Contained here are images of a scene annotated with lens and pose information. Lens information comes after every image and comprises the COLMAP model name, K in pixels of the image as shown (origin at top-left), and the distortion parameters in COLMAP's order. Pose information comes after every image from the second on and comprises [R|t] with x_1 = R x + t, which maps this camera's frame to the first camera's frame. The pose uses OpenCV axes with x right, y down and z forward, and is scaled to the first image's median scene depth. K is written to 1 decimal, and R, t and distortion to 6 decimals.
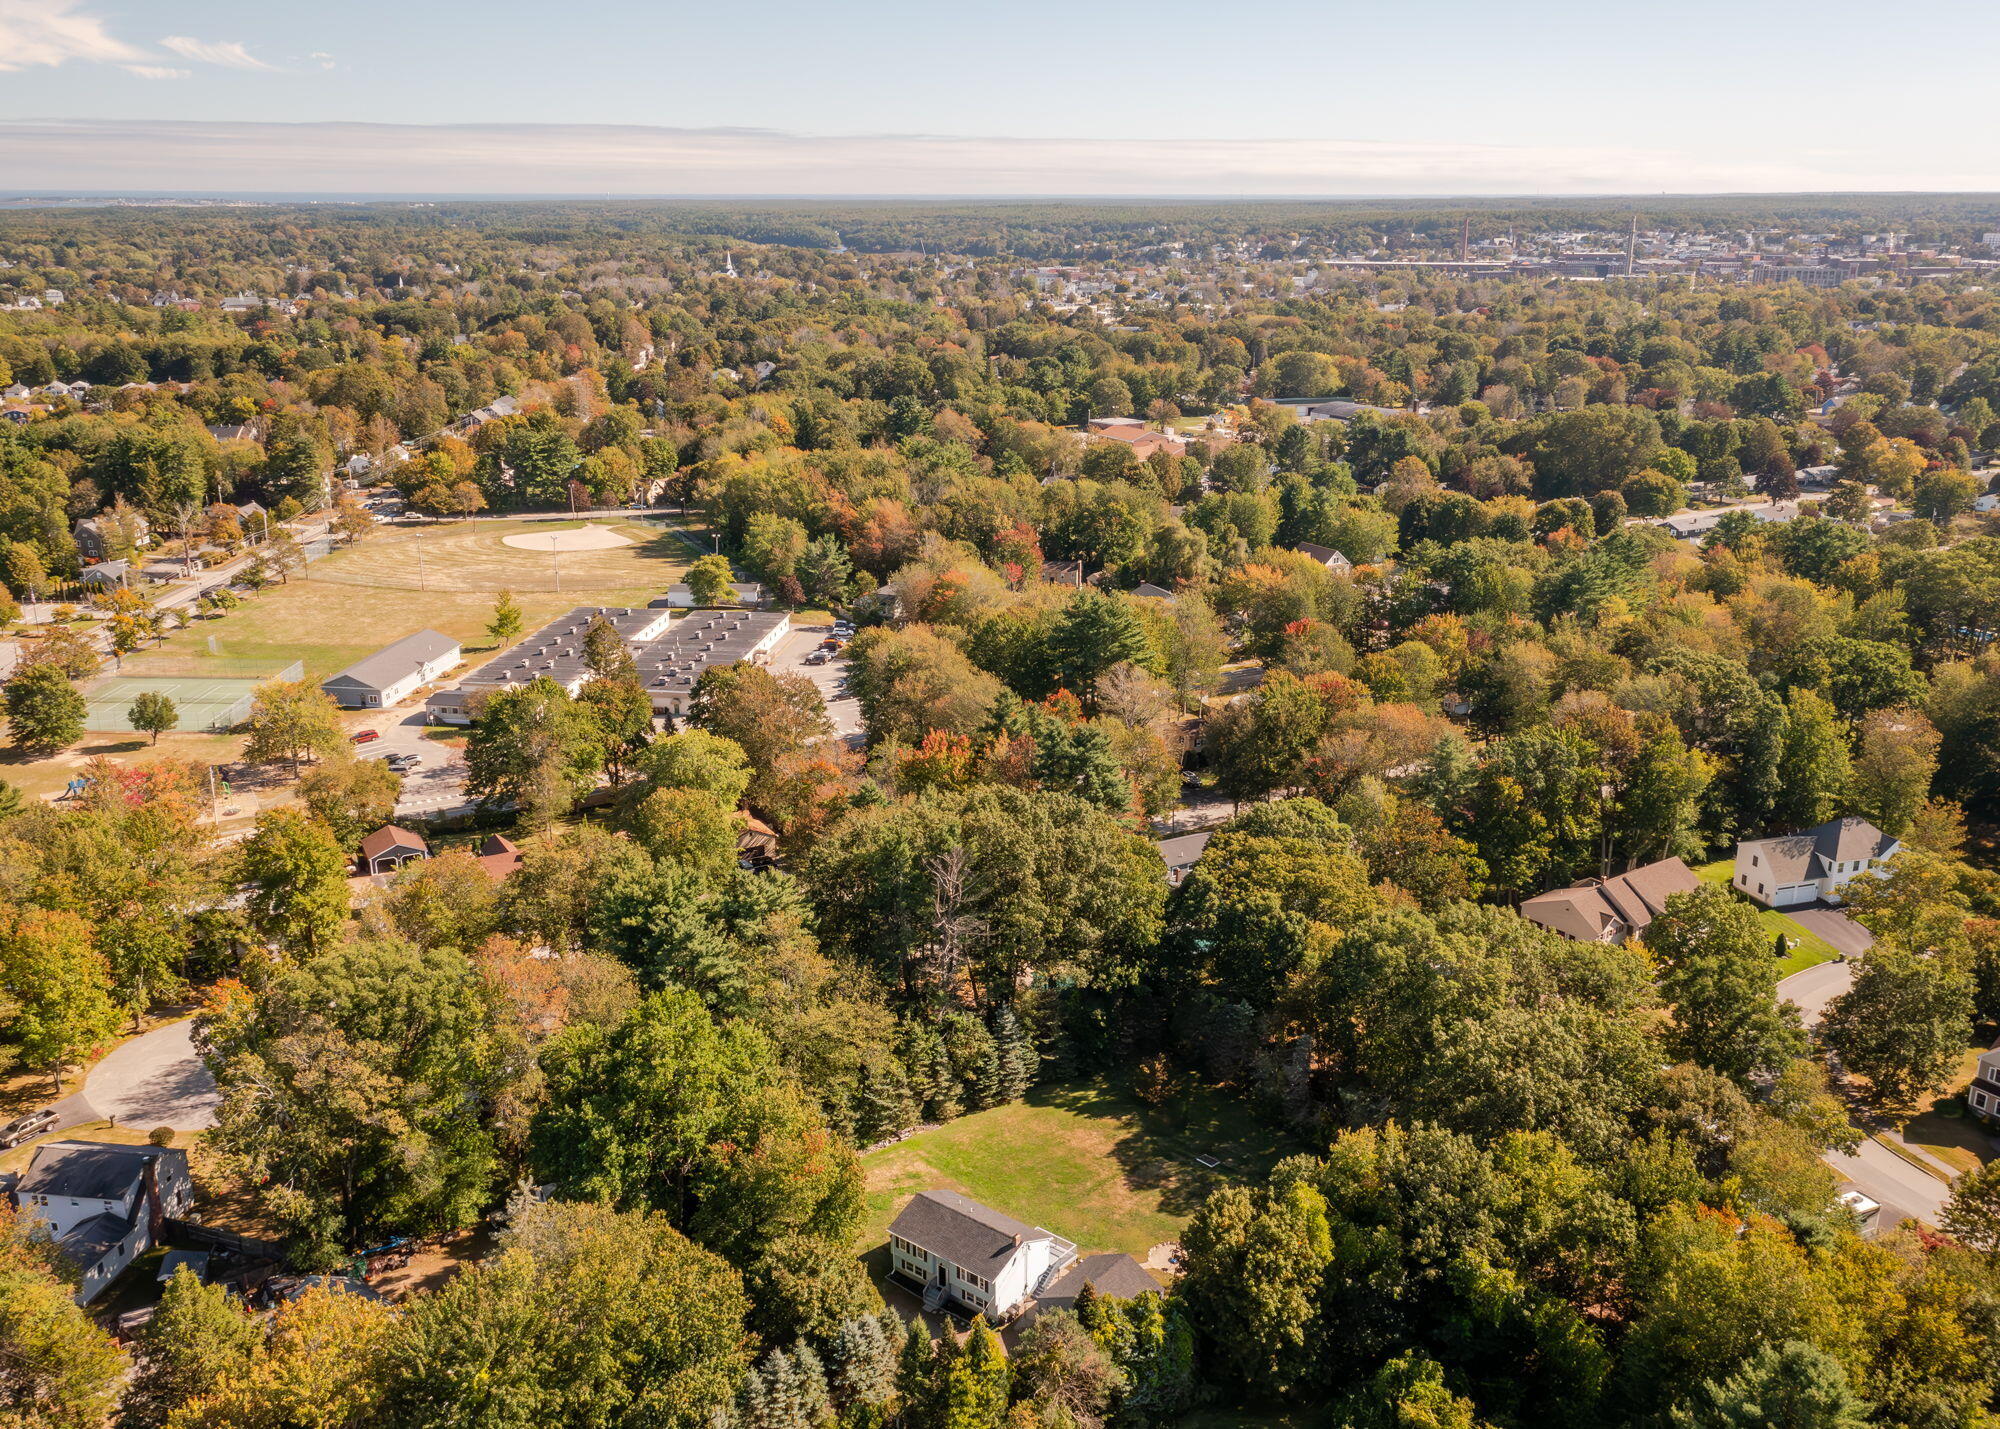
lens RADIAL K [[1705.7, 0, 998.7], [0, 1705.7, 733.7], [0, 0, 1]] dist [-0.018384, 0.086937]
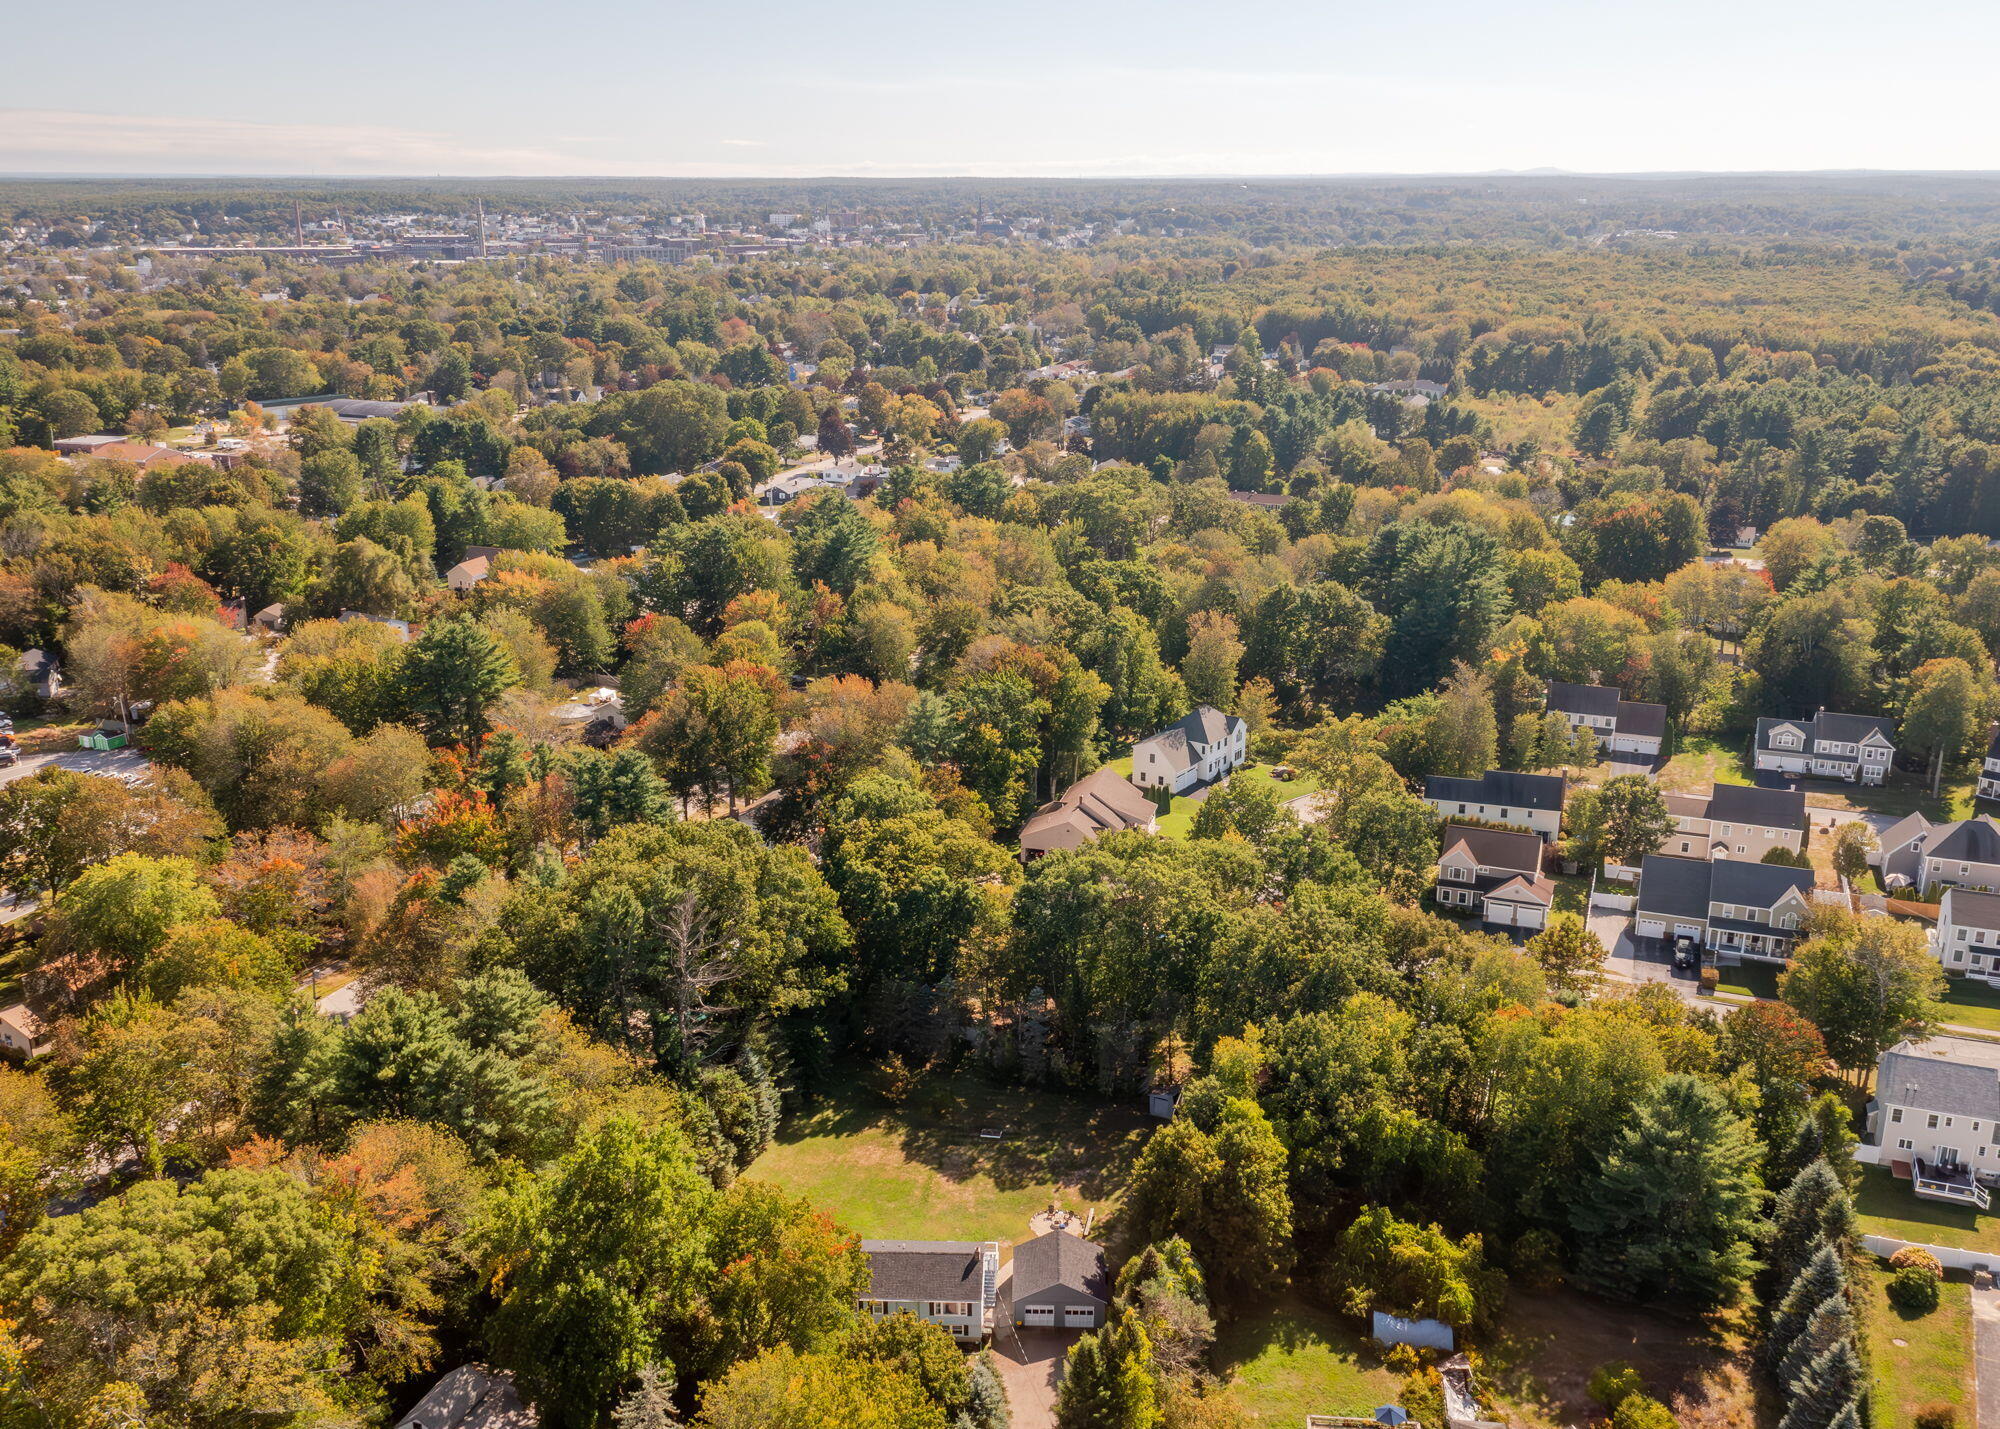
lens RADIAL K [[1739.8, 0, 994.1], [0, 1739.8, 715.8], [0, 0, 1]] dist [-0.015282, 0.079808]
pose [[0.794450, -0.178602, 0.580475, -0.426185], [0.181743, 0.981896, 0.053374, -0.047653], [-0.579499, 0.063094, 0.812527, 0.140942]]
